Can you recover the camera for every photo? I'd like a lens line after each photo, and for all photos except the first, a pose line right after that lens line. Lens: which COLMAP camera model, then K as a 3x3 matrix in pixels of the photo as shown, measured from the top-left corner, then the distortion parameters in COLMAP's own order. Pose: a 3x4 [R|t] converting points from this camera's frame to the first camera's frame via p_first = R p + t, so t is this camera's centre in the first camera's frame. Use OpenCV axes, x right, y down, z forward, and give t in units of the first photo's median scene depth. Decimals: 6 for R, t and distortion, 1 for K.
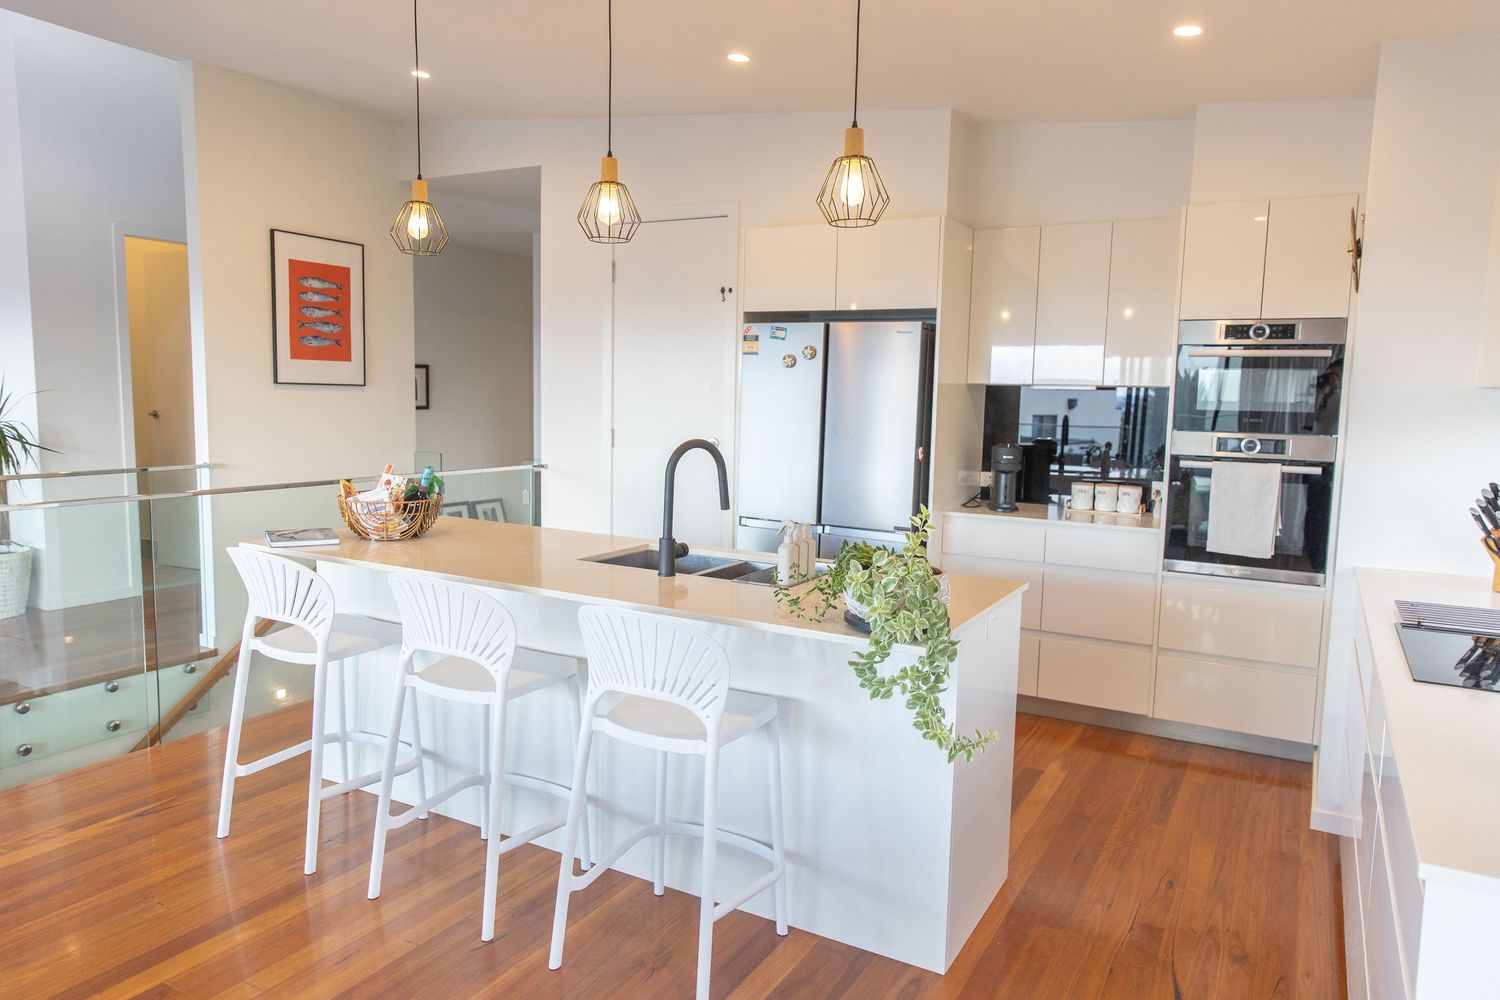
lens RADIAL K [[997.8, 0, 750.3], [0, 997.8, 503.4], [0, 0, 1]] dist [0.010605, 0.000386]
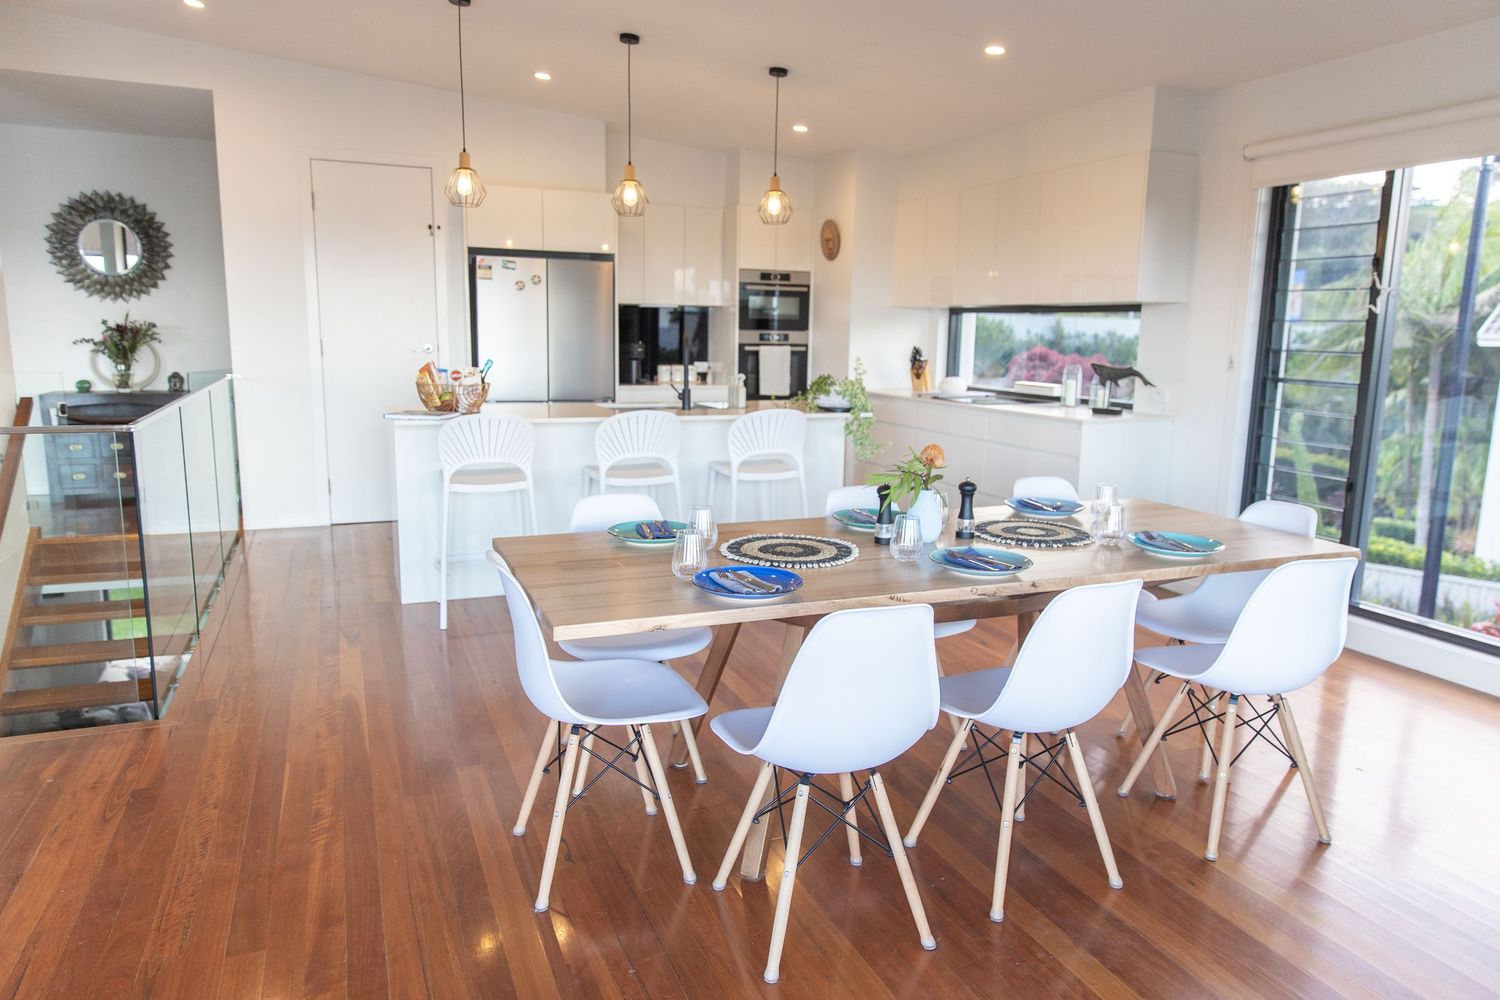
lens RADIAL K [[997.8, 0, 750.5], [0, 997.8, 499.1], [0, 0, 1]] dist [0.010605, 0.000386]
pose [[0.622723, -0.142999, 0.769264, -1.030265], [0.085958, 0.989710, 0.114395, 0.025526], [-0.777706, -0.005112, 0.628607, -0.158002]]
